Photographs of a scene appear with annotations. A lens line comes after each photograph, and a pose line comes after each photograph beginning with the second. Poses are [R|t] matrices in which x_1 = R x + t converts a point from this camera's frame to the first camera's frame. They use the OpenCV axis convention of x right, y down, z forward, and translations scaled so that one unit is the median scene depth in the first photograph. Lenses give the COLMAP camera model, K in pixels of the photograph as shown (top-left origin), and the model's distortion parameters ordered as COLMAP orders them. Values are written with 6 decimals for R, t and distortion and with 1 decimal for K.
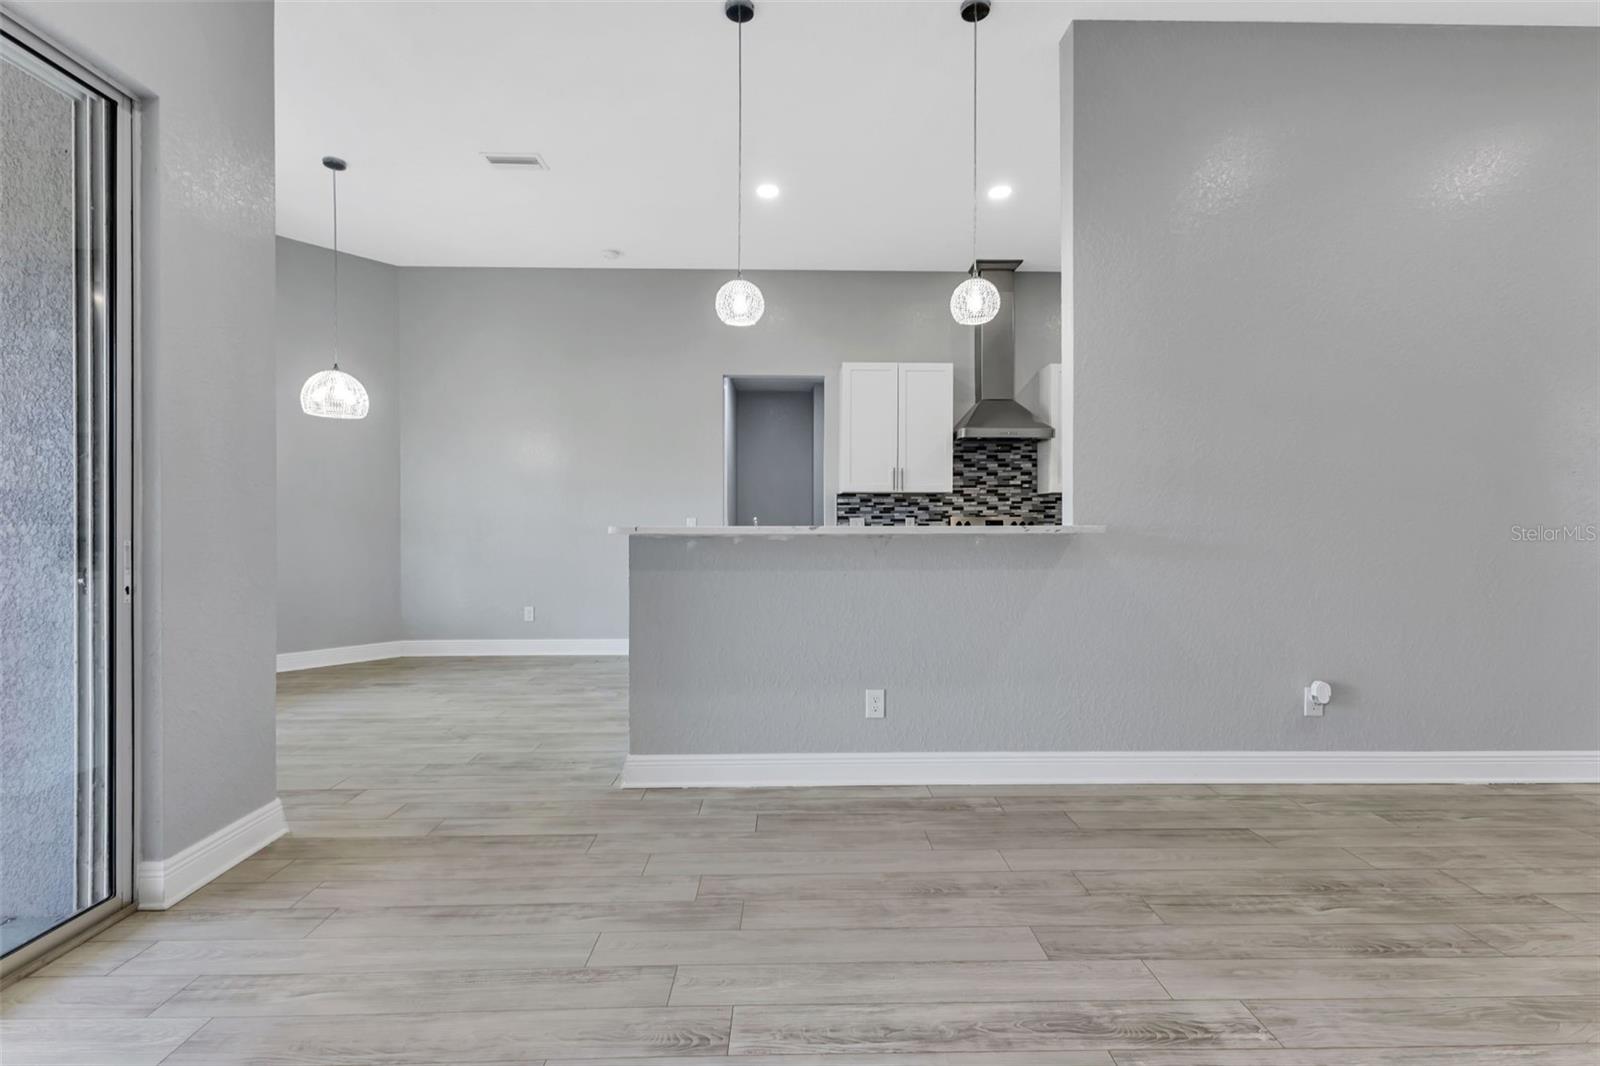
lens RADIAL K [[721.9, 0, 786.4], [0, 721.9, 527.5], [0, 0, 1]] dist [0.000427, 0.000105]
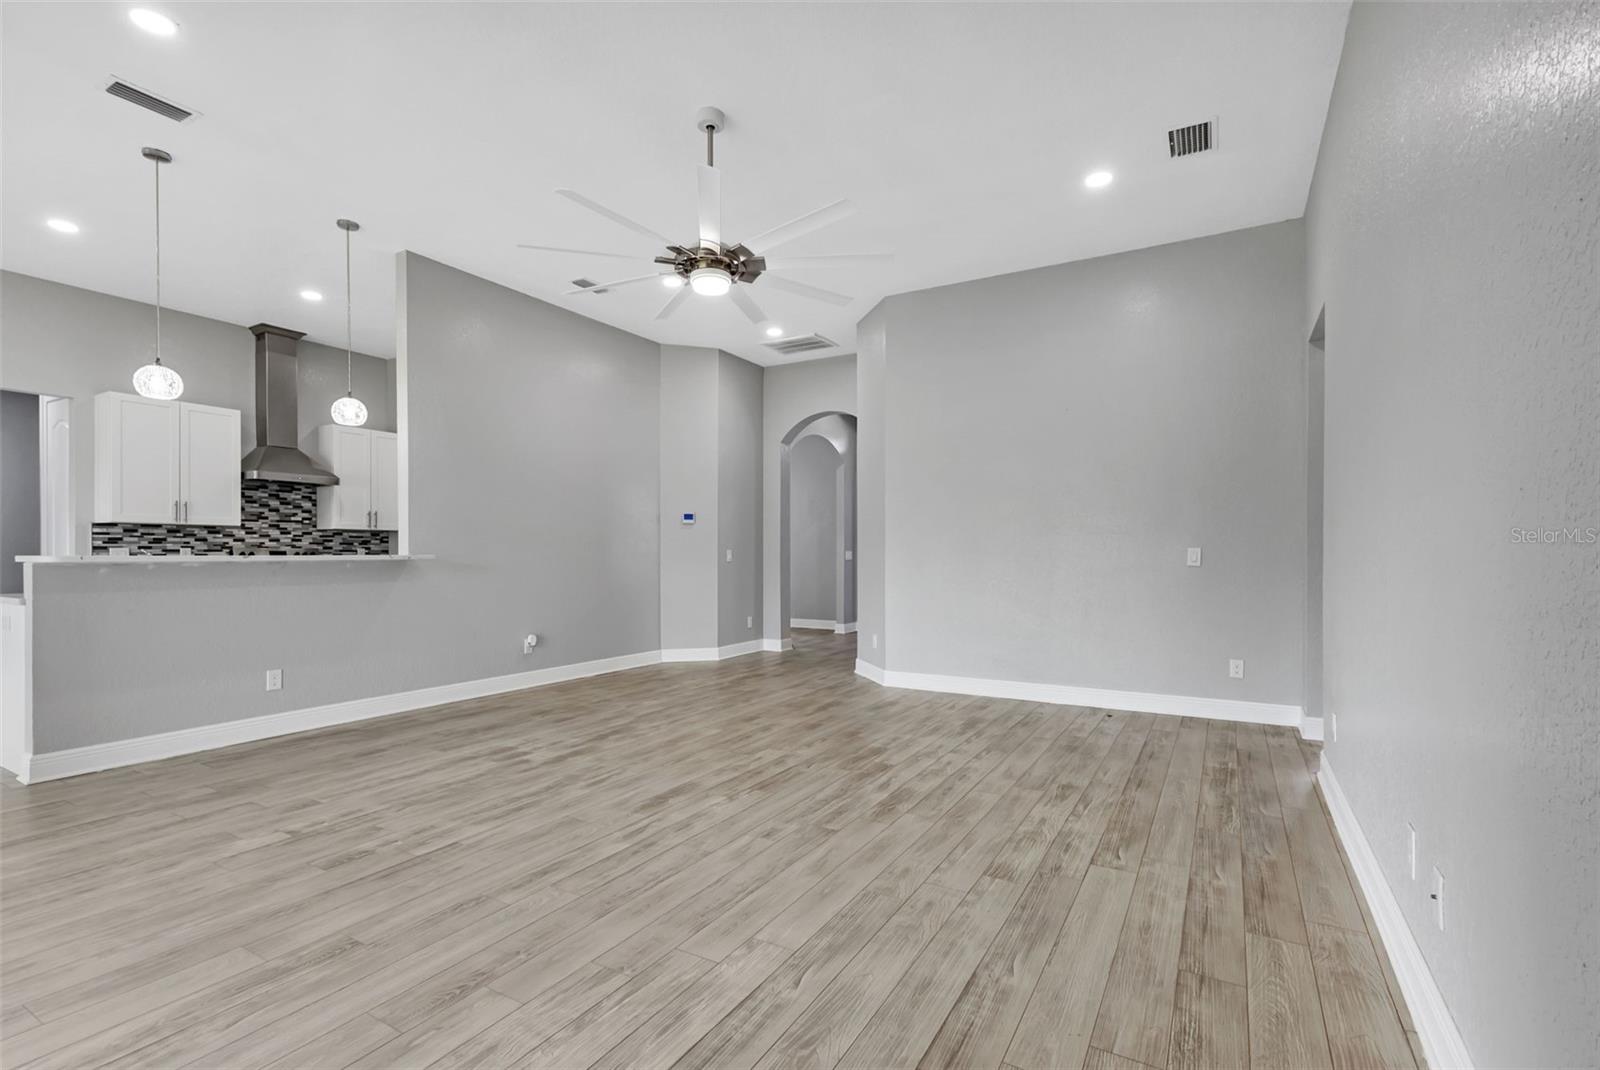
lens RADIAL K [[721.9, 0, 805.7], [0, 721.9, 545.4], [0, 0, 1]] dist [0.000427, 0.000105]
pose [[0.501983, 0.010898, 0.864809, -0.284021], [0.003758, 0.999884, -0.014782, 0.001324], [-0.864869, 0.010670, 0.501884, -0.305395]]
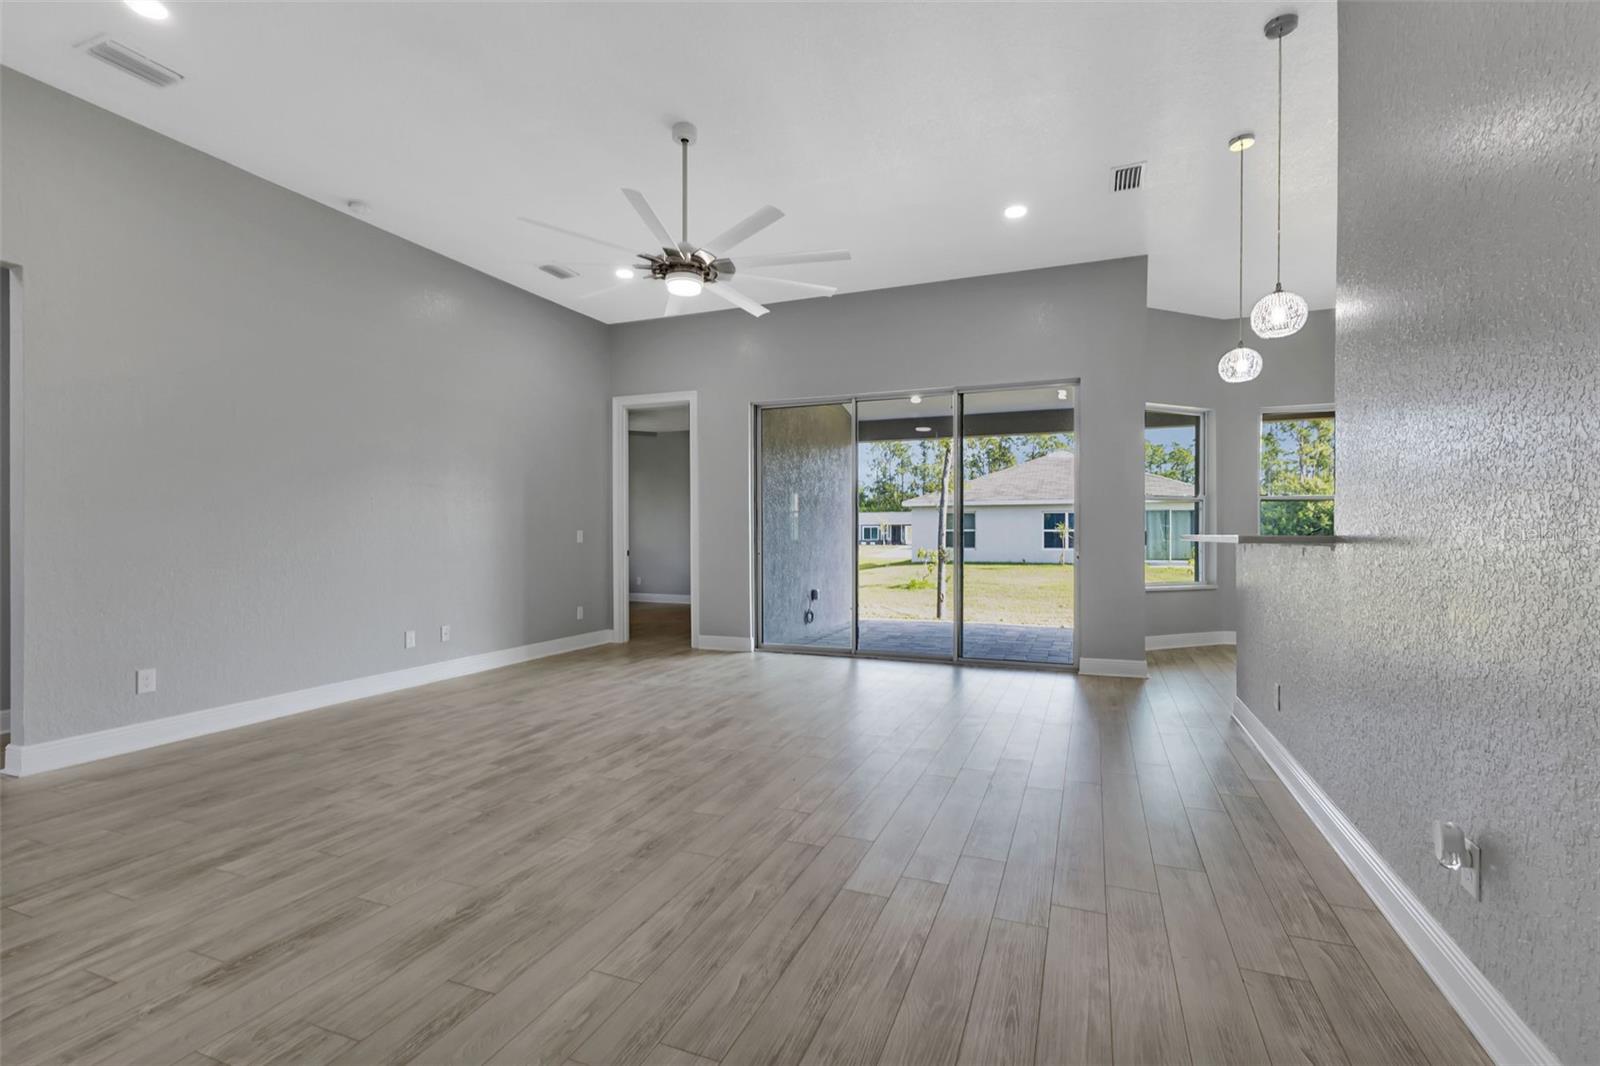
lens RADIAL K [[721.9, 0, 799.8], [0, 721.9, 536.6], [0, 0, 1]] dist [0.000427, 0.000105]
pose [[-0.379050, 0.004779, -0.925364, 2.844591], [-0.003036, 0.999975, 0.006408, -0.014644], [0.925371, 0.005238, -0.379026, 1.832034]]
